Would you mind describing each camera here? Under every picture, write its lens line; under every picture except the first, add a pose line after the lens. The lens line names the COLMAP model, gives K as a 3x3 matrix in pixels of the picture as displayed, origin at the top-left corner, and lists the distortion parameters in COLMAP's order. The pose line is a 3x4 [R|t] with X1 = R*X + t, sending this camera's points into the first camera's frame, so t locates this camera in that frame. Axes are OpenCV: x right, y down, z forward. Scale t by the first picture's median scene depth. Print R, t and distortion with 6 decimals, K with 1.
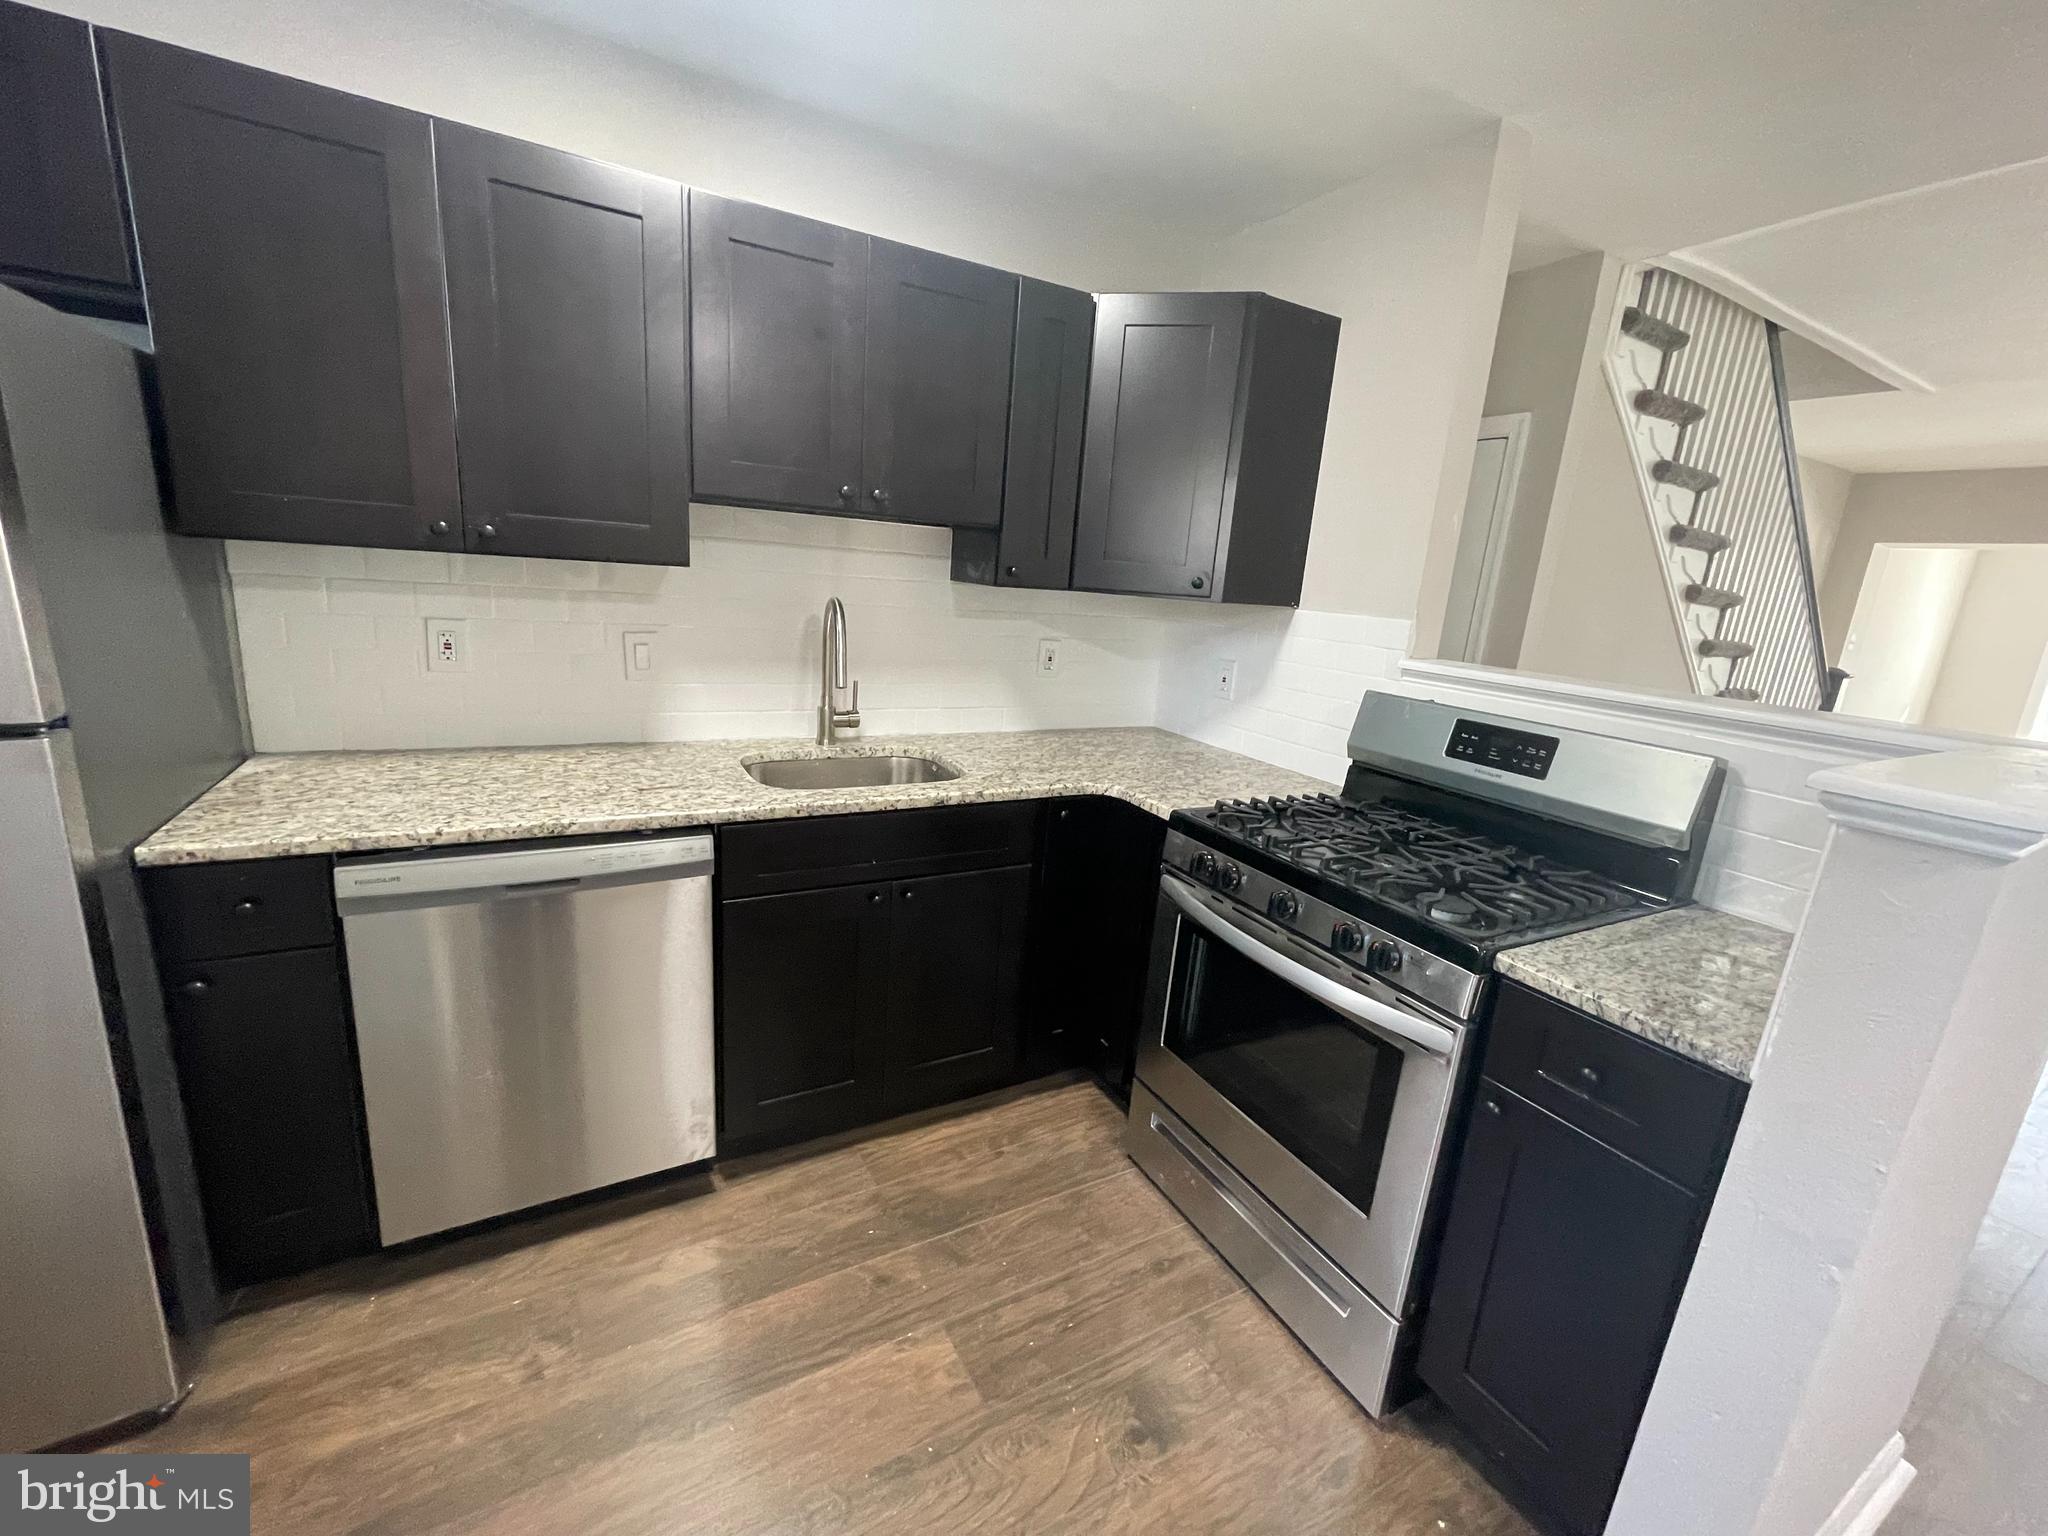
lens RADIAL K [[811.8, 0, 1017.0], [0, 811.8, 761.3], [0, 0, 1]] dist [-0.001550, -0.000200]
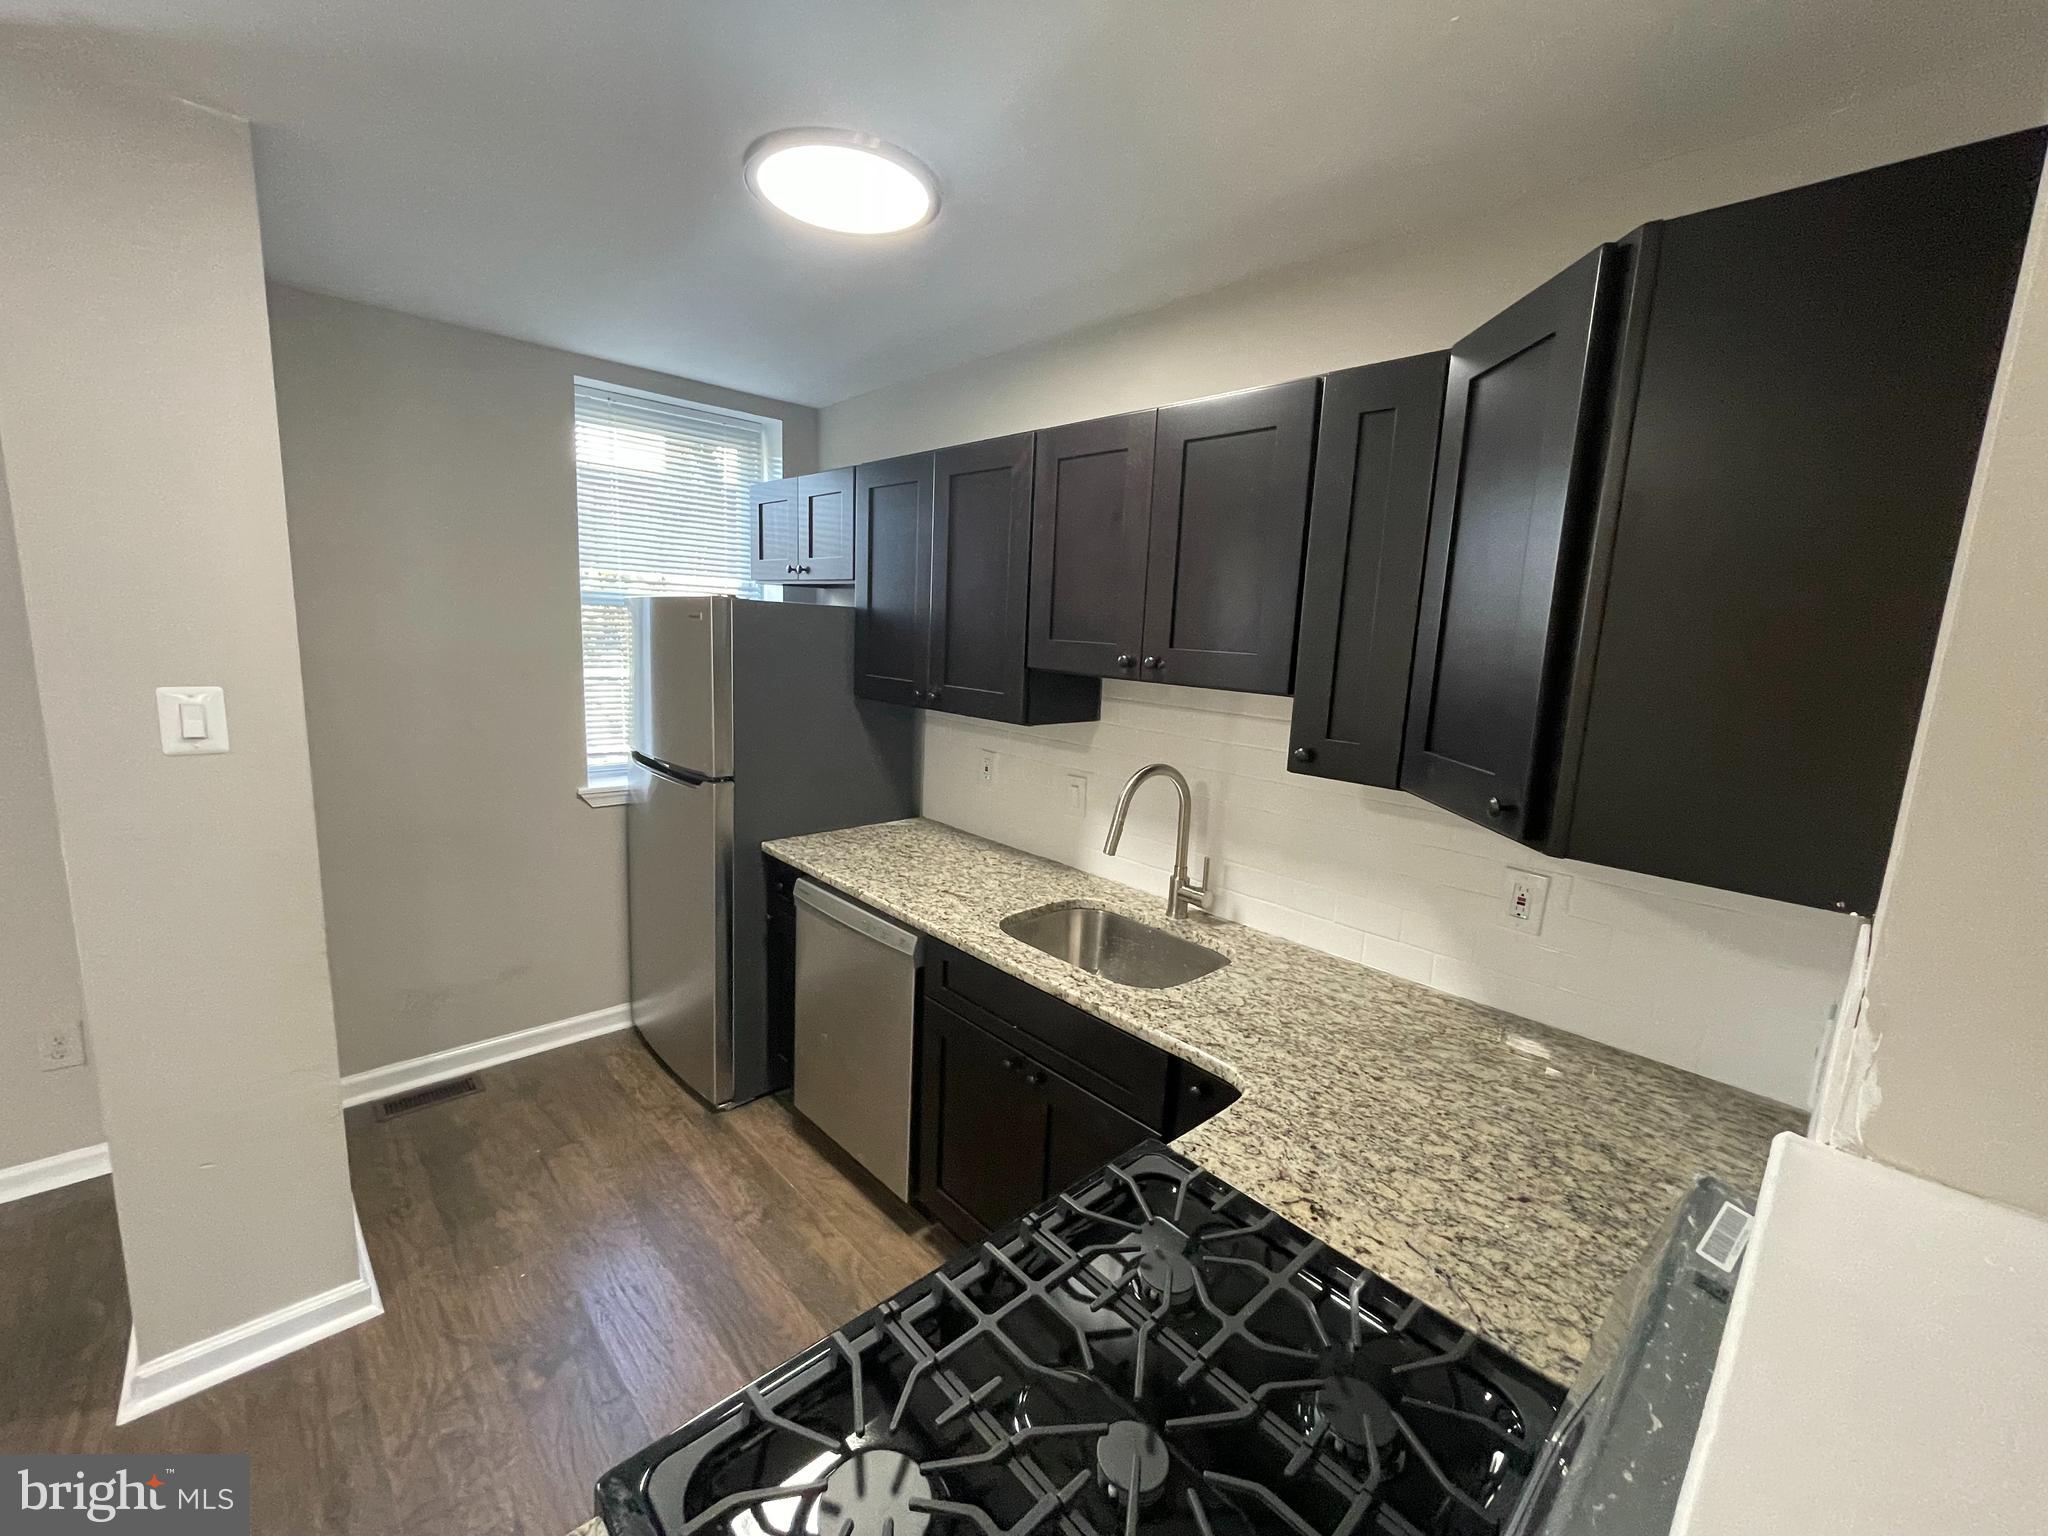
lens RADIAL K [[826.9, 0, 1021.3], [0, 826.9, 761.7], [0, 0, 1]] dist [-0.001136, -0.000729]
pose [[0.249677, 0.098377, -0.963319, 0.726105], [-0.246939, 0.968403, 0.034893, -0.213298], [0.936313, 0.229169, 0.266081, 0.626974]]
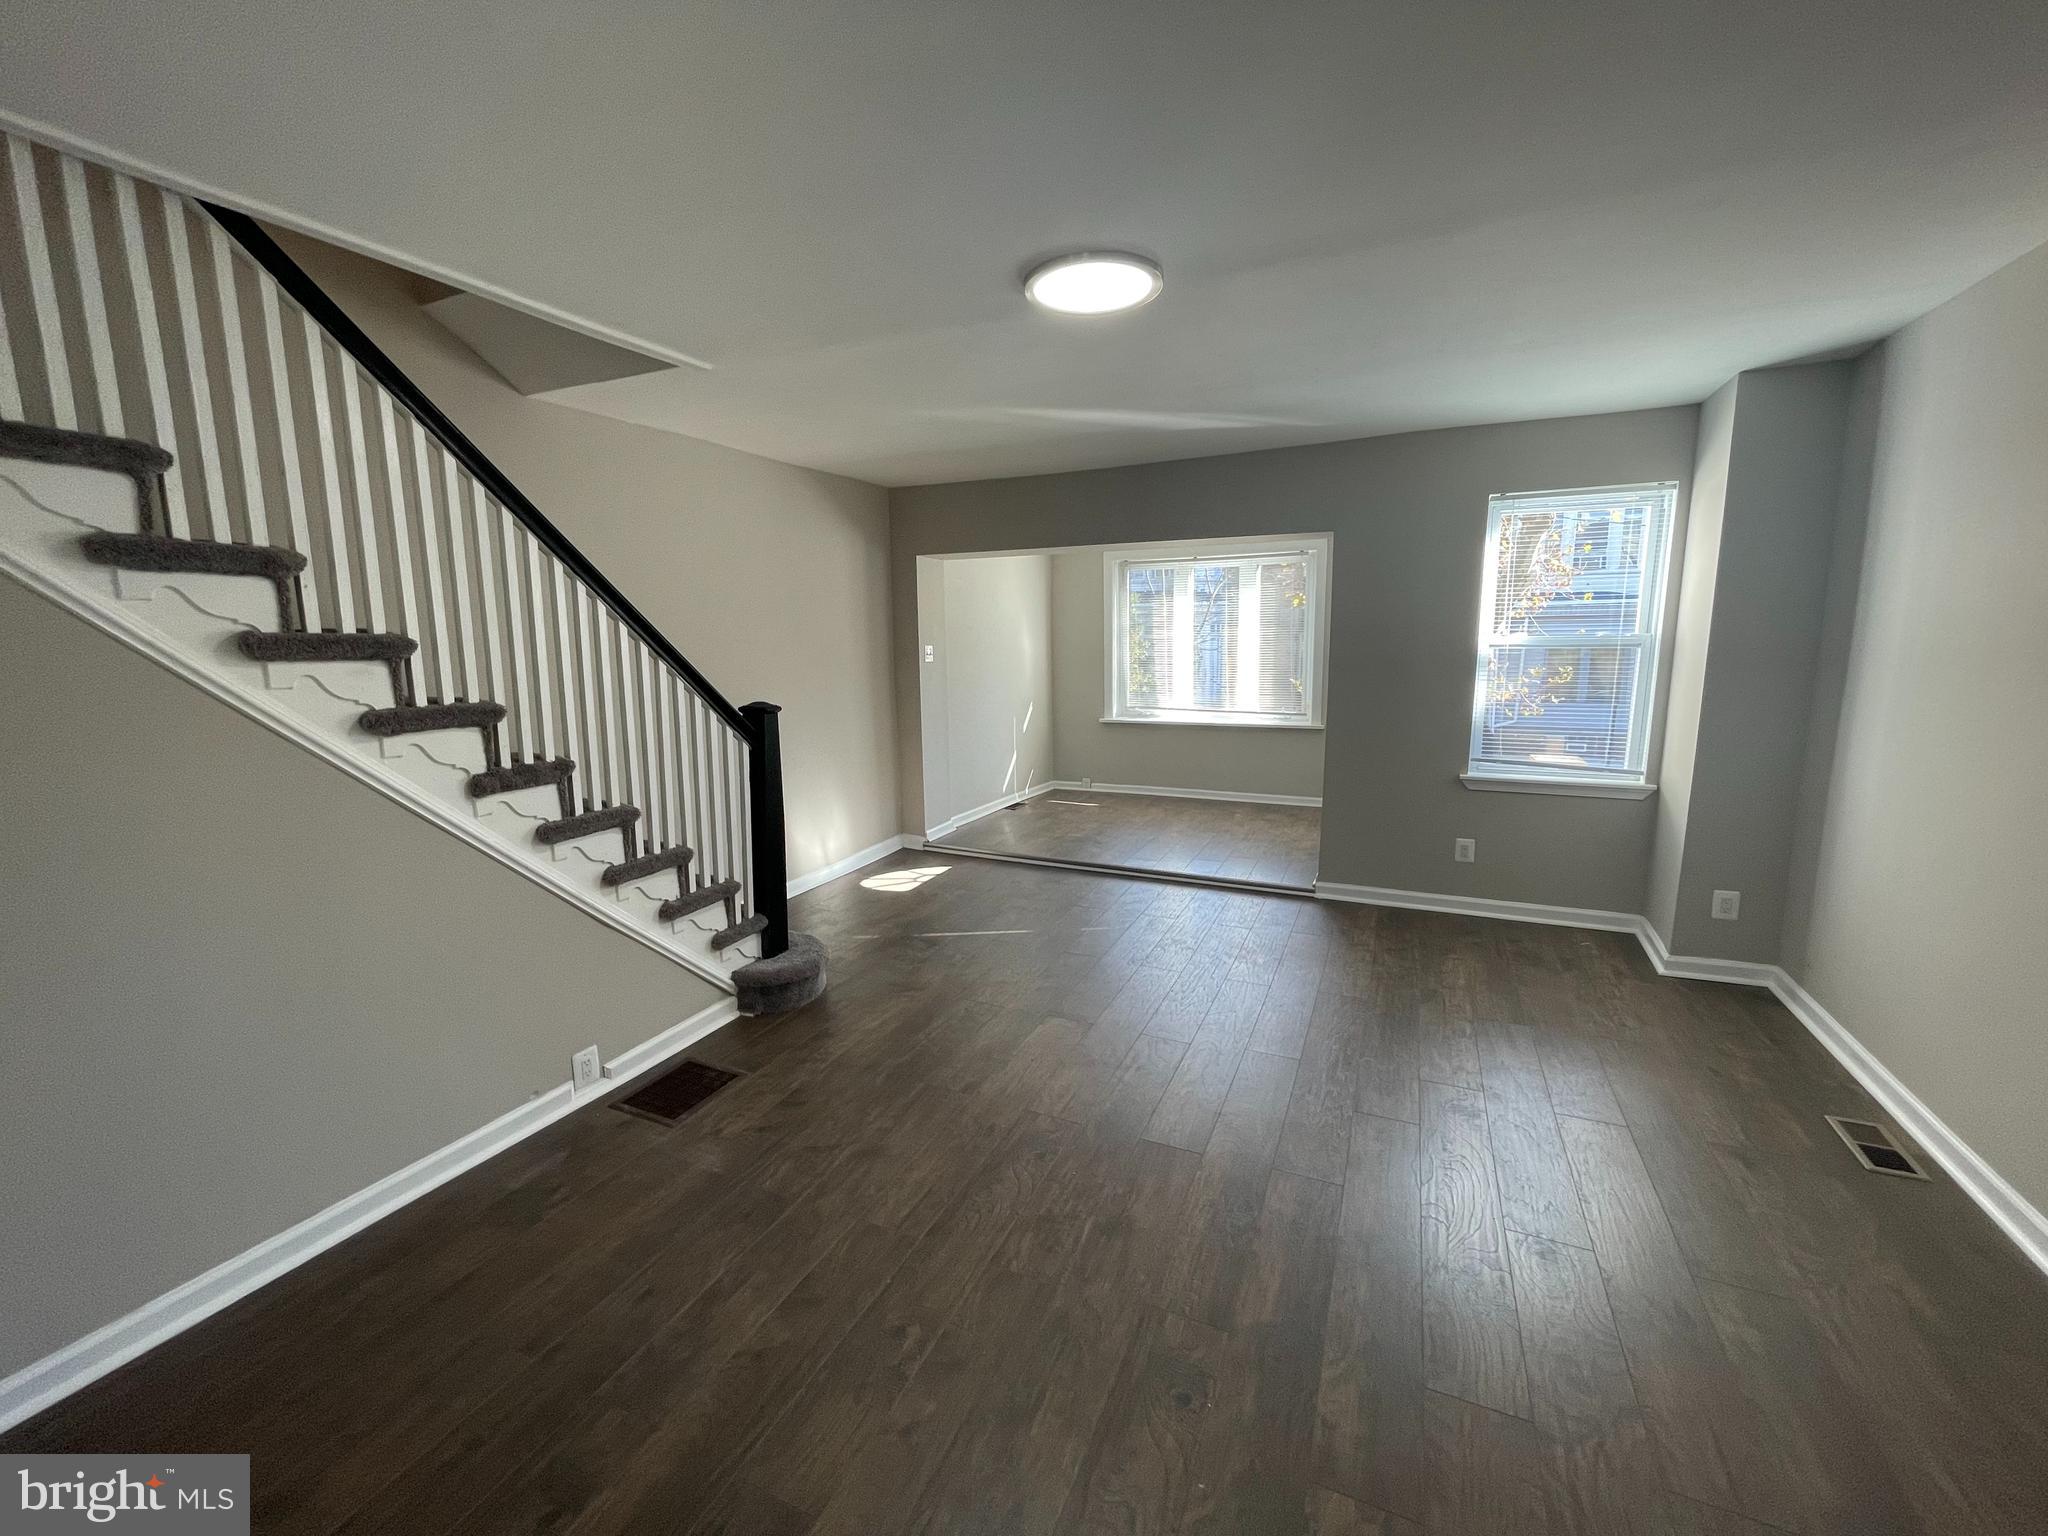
lens RADIAL K [[826.9, 0, 1021.3], [0, 826.9, 761.7], [0, 0, 1]] dist [-0.001136, -0.000729]
pose [[0.806669, -0.177552, 0.563702, 1.475705], [0.204434, 0.978754, 0.015733, -0.024880], [-0.554519, 0.102548, 0.825828, 0.292280]]
